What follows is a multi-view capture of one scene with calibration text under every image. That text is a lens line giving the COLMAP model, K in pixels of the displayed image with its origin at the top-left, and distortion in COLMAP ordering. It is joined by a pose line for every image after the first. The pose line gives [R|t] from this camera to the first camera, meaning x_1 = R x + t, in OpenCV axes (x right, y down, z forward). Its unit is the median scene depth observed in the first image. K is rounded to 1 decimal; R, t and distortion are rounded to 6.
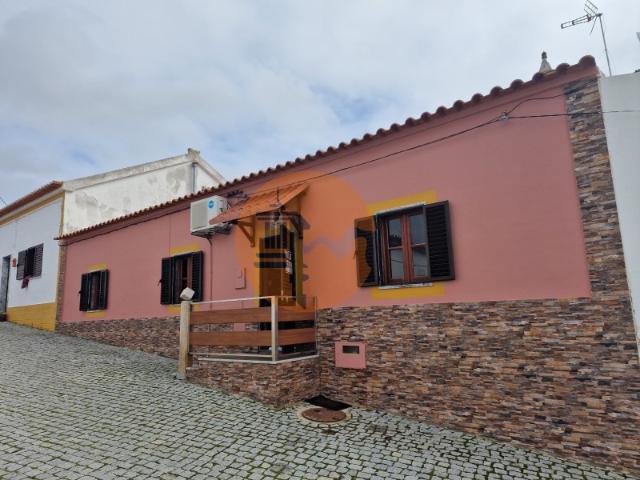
lens RADIAL K [[474.9, 0, 320.0], [0, 474.9, 240.0], [0, 0, 1]] dist [0.098363, -0.114637]
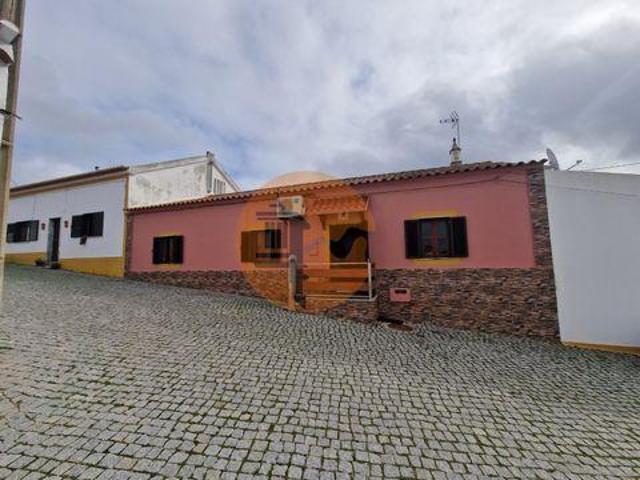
lens RADIAL K [[294.2, 0, 320.0], [0, 294.2, 240.0], [0, 0, 1]] dist [-0.002015, -0.000102]
pose [[0.926994, 0.043441, 0.372552, -0.652771], [-0.072717, 0.995240, 0.064887, -0.019796], [-0.367960, -0.087241, 0.925740, 0.083800]]
